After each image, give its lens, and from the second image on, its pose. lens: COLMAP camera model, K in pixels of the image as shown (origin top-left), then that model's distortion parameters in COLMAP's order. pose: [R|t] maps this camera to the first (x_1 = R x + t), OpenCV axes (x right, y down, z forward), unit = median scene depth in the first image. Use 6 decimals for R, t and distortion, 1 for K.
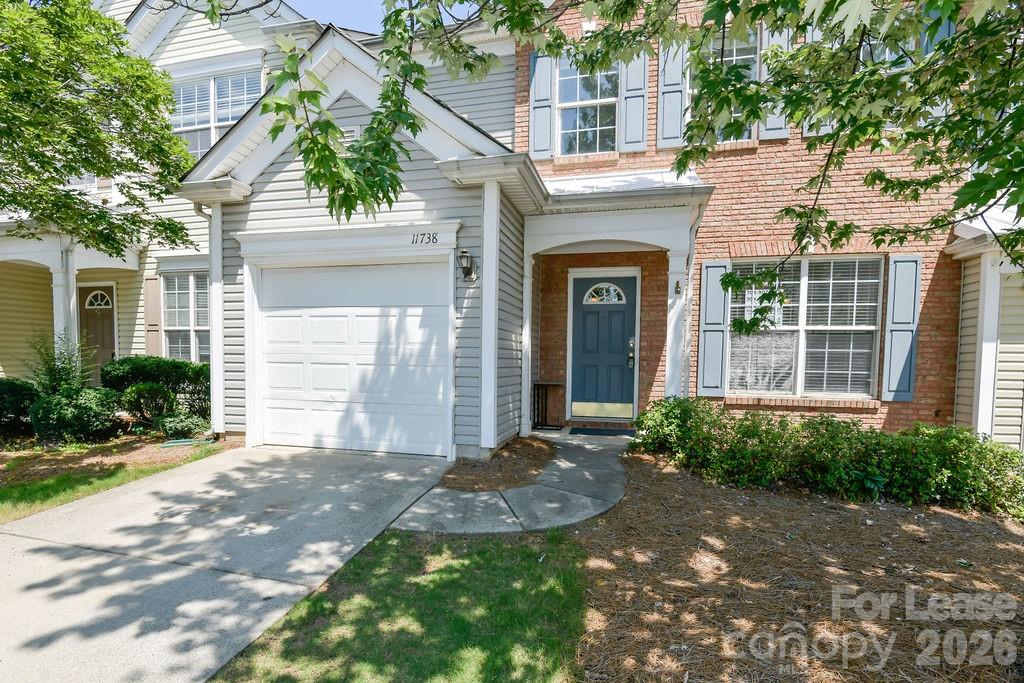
lens RADIAL K [[519.9, 0, 512.5], [0, 519.9, 377.6], [0, 0, 1]] dist [-0.018267, -0.000604]
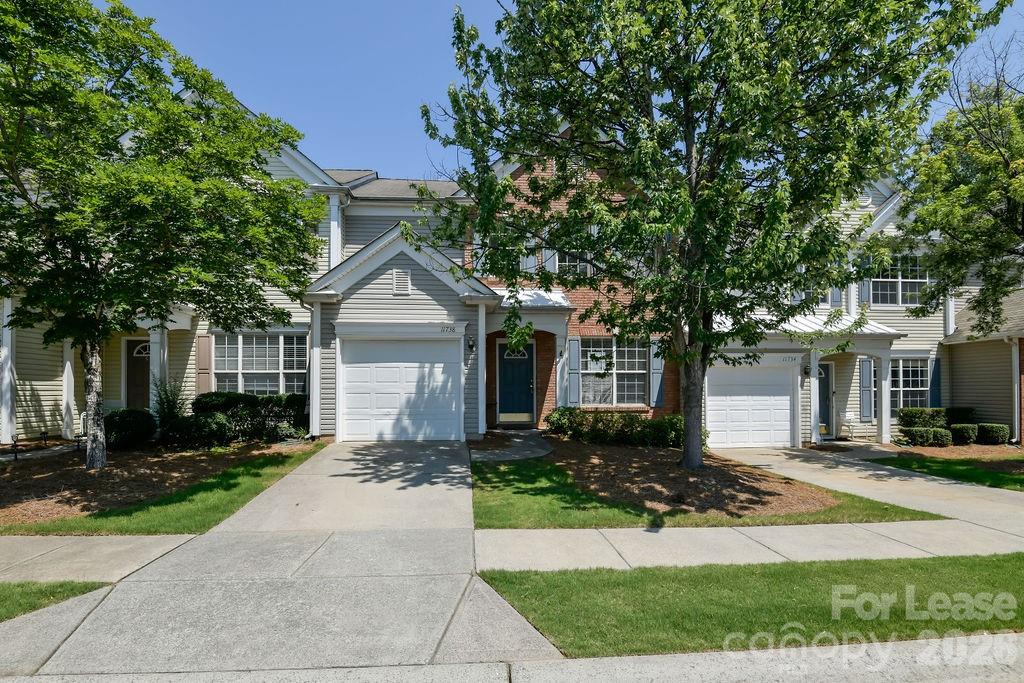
lens RADIAL K [[472.8, 0, 512.0], [0, 472.8, 341.5], [0, 0, 1]] dist [-0.001478, -0.011424]
pose [[0.948149, 0.016448, 0.317401, -0.481121], [0.027211, 0.990792, -0.132630, 0.025583], [-0.316660, 0.134390, 0.938971, -0.738709]]
